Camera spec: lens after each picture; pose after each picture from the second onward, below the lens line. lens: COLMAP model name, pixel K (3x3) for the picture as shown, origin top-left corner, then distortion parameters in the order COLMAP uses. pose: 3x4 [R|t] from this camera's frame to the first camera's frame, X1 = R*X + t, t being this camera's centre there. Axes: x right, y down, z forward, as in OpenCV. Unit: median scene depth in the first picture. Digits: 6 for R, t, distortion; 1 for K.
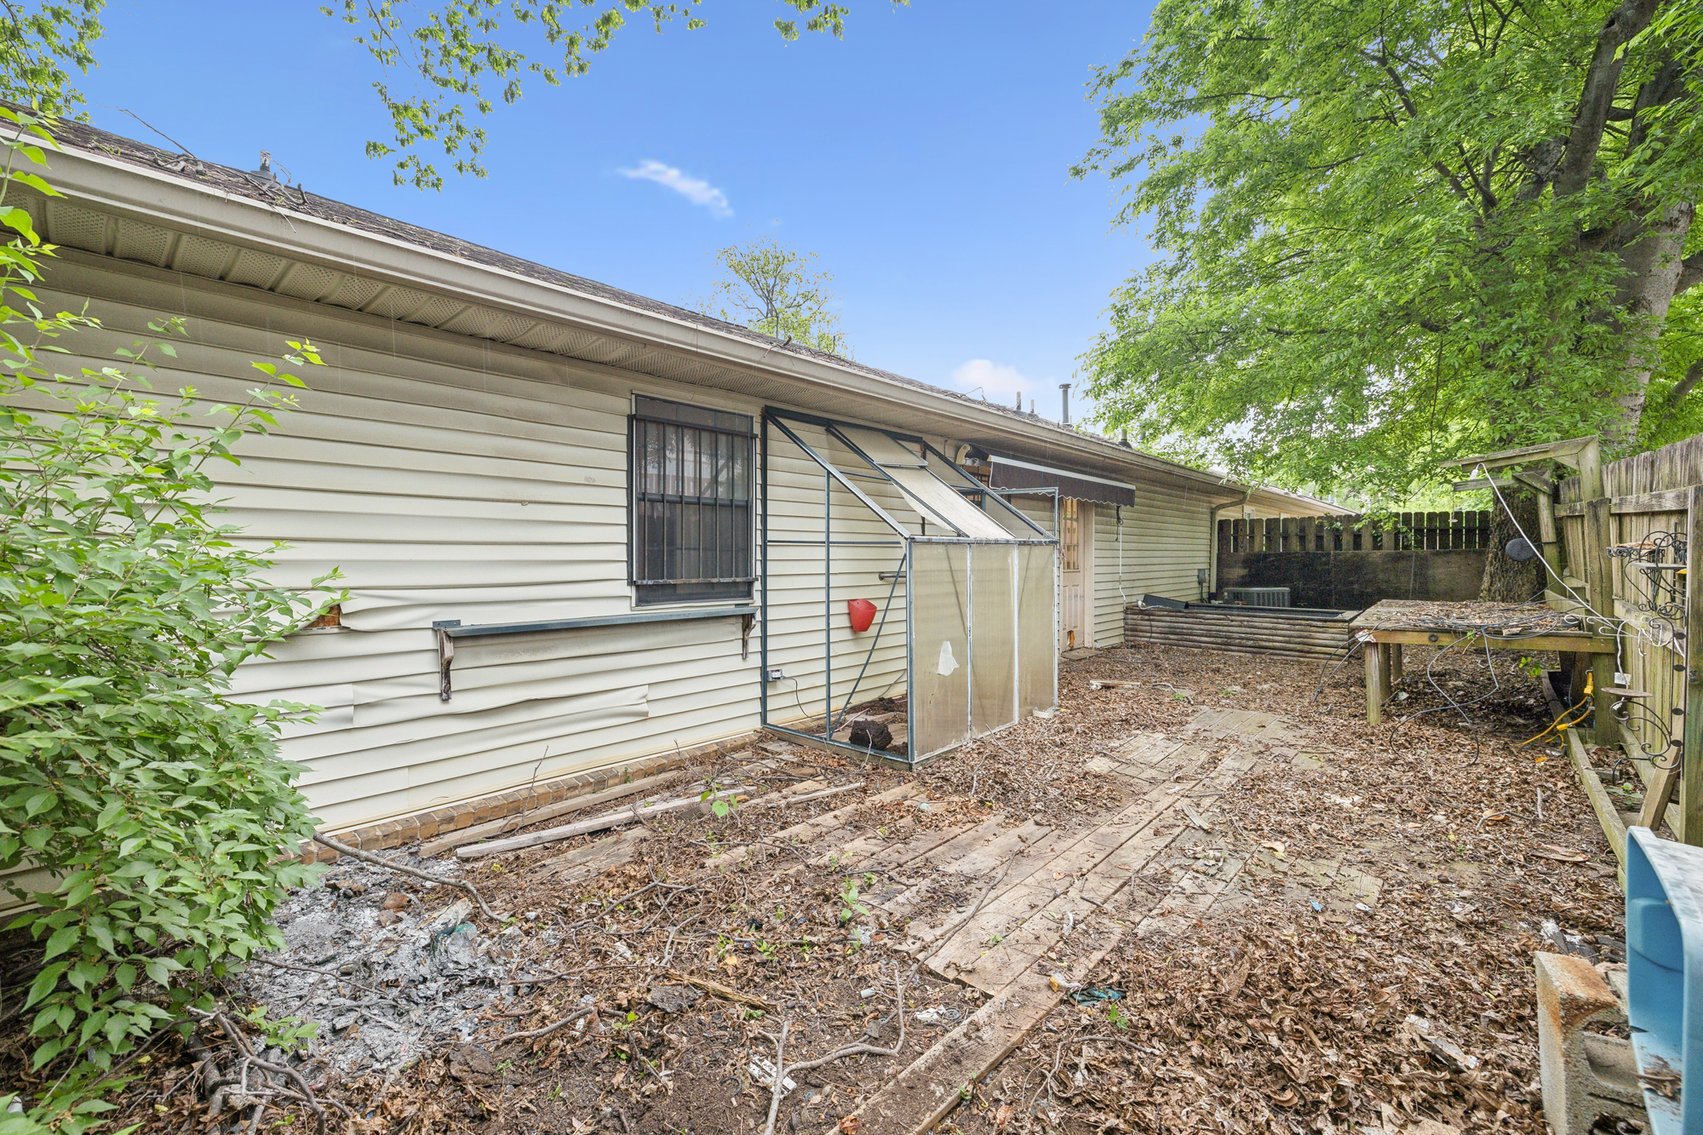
lens RADIAL K [[724.5, 0, 843.8], [0, 724.5, 556.1], [0, 0, 1]] dist [0.009862, 0.001048]
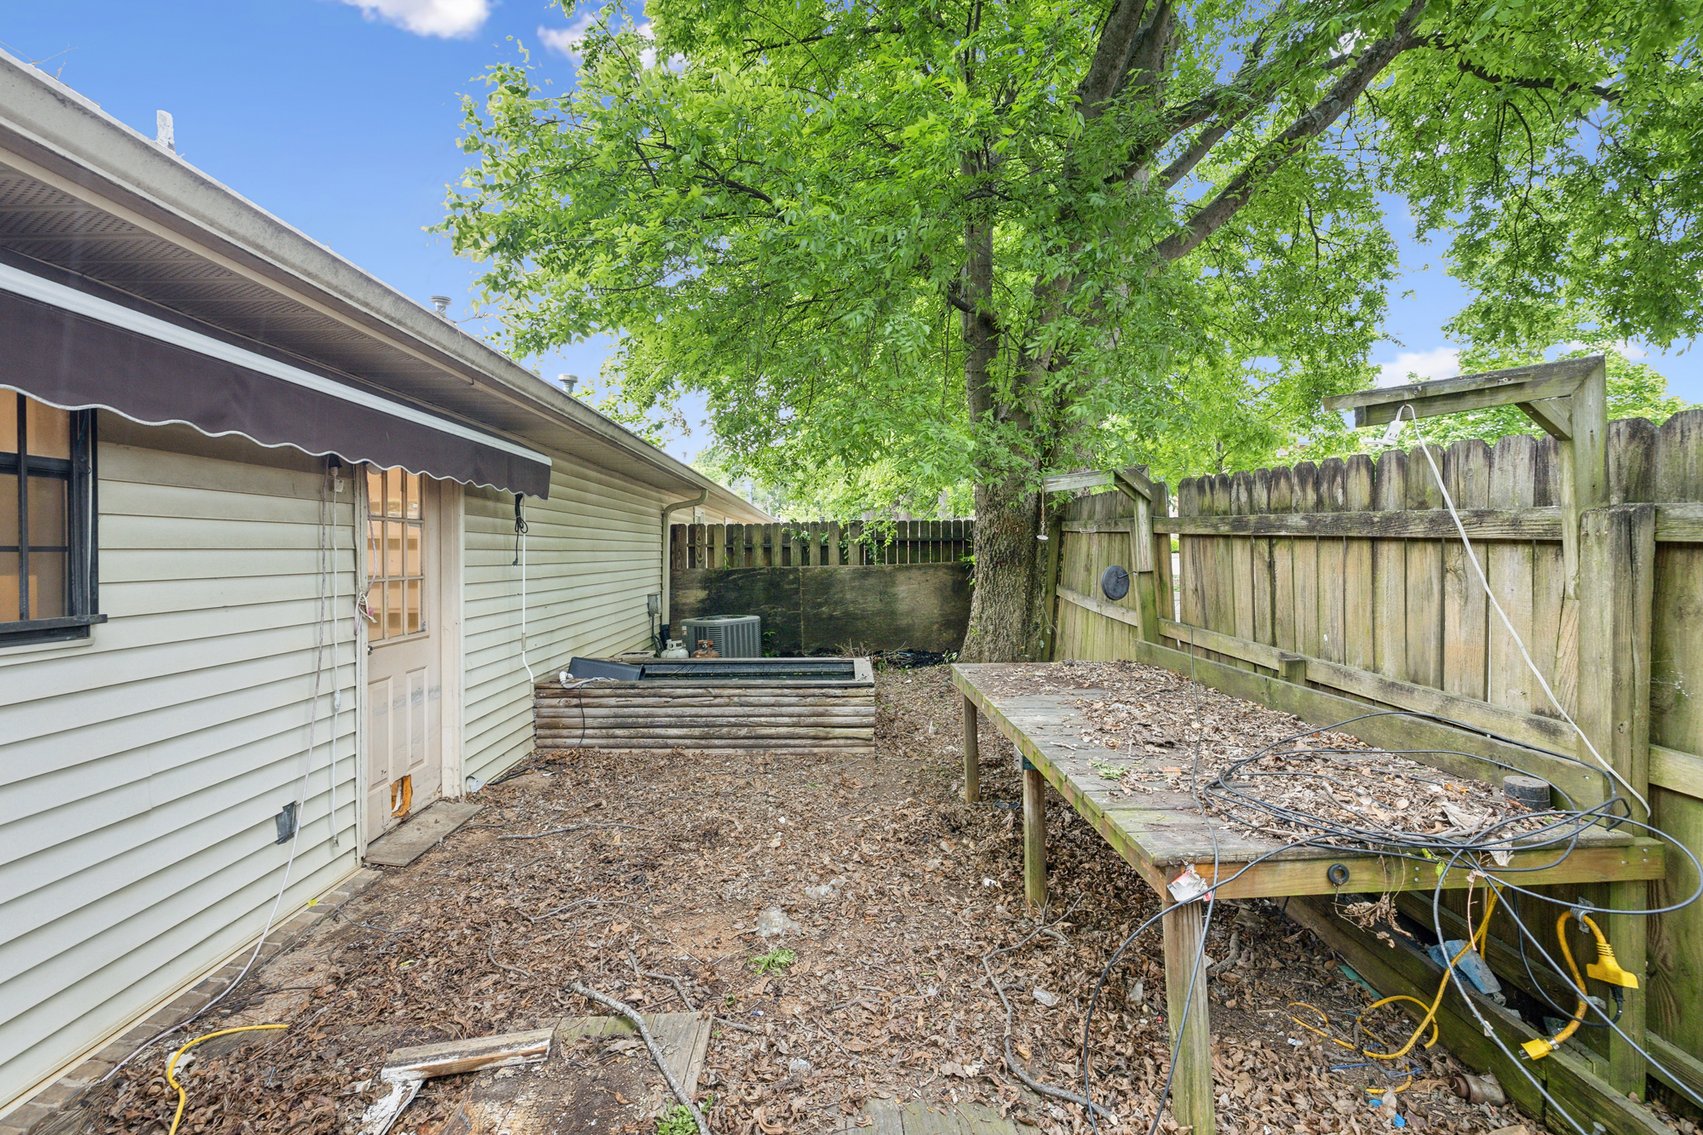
lens RADIAL K [[724.5, 0, 842.4], [0, 724.5, 553.7], [0, 0, 1]] dist [0.009862, 0.001048]
pose [[0.734036, -0.006817, 0.679076, 0.158117], [0.008583, 0.999963, 0.000762, -0.021323], [-0.679056, 0.005269, 0.734067, 0.375451]]
